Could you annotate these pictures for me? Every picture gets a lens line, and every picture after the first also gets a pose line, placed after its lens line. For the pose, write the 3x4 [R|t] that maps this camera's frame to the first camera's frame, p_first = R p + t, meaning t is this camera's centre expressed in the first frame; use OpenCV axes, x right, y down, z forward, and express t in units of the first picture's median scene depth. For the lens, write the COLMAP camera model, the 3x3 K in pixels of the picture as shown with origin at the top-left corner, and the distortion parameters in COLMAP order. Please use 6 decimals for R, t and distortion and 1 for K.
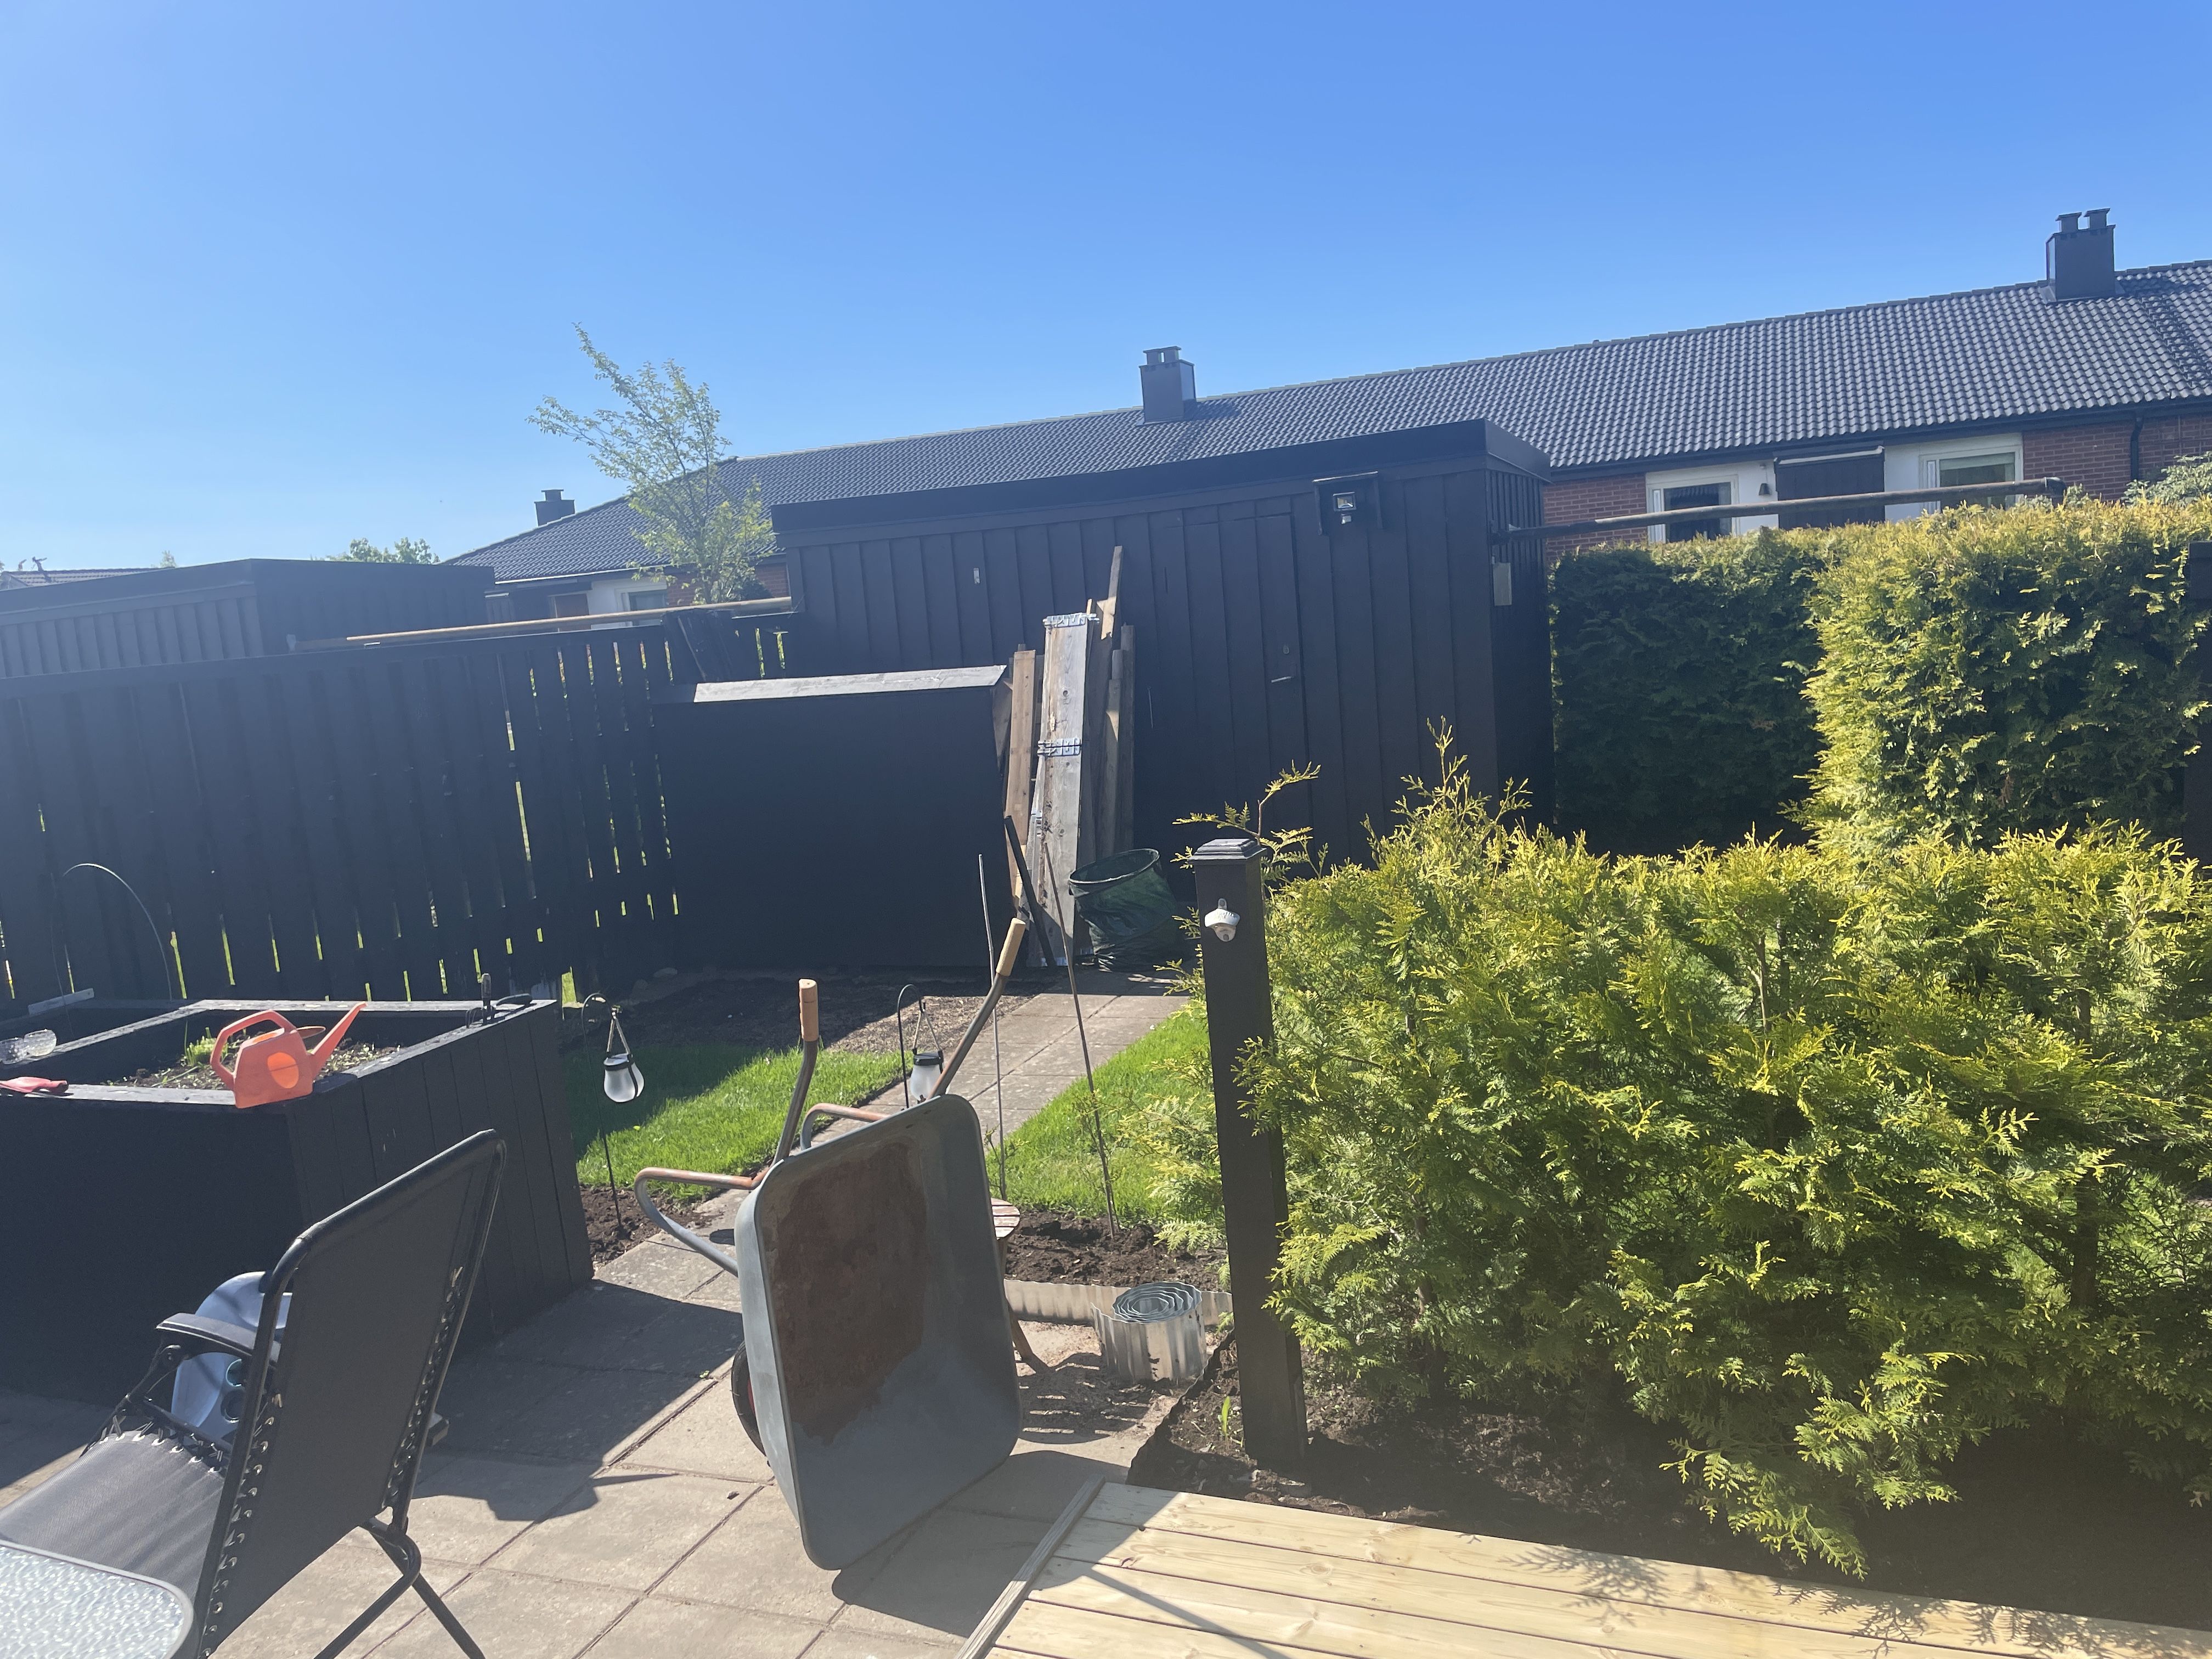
lens RADIAL K [[1629.2, 0, 1114.6], [0, 1629.2, 819.9], [0, 0, 1]] dist [0.092217, -0.114257]
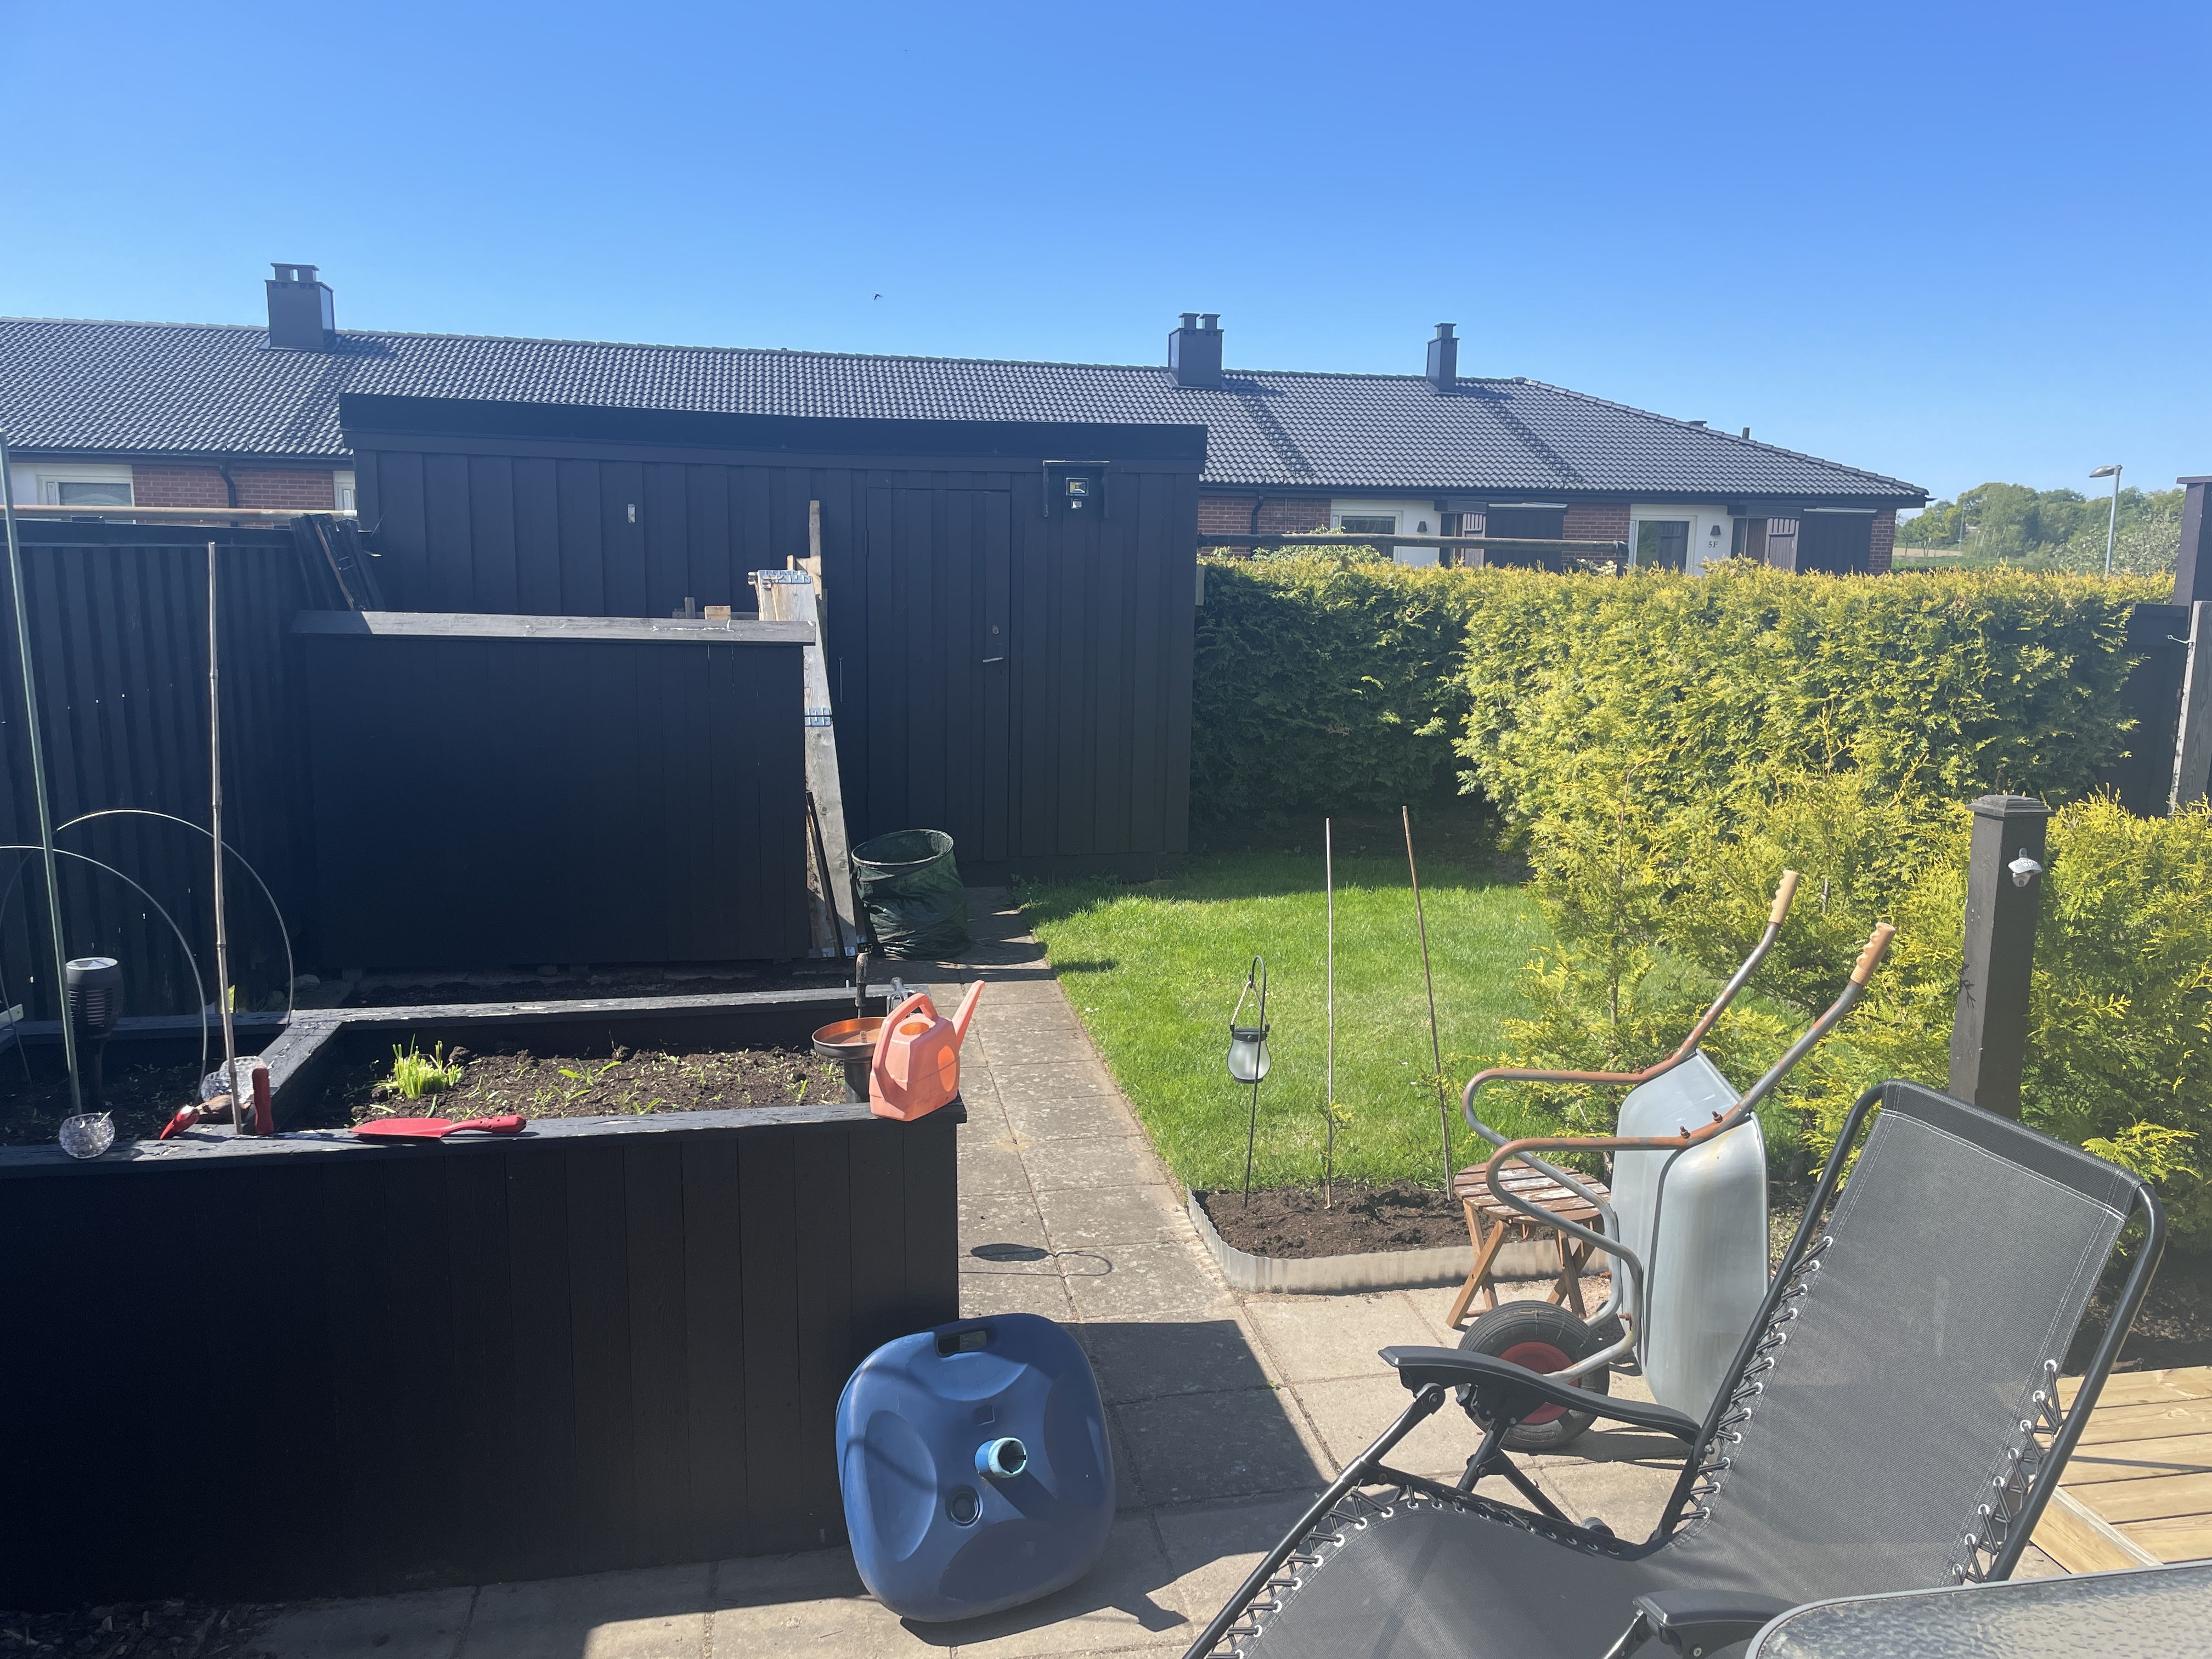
lens RADIAL K [[1645.8, 0, 1110.7], [0, 1645.8, 832.9], [0, 0, 1]] dist [0.104819, -0.141204]
pose [[0.842313, 0.014139, 0.538803, -0.859223], [-0.016263, 0.999867, -0.000815, 0.040060], [-0.538743, -0.008076, 0.842431, 0.301838]]
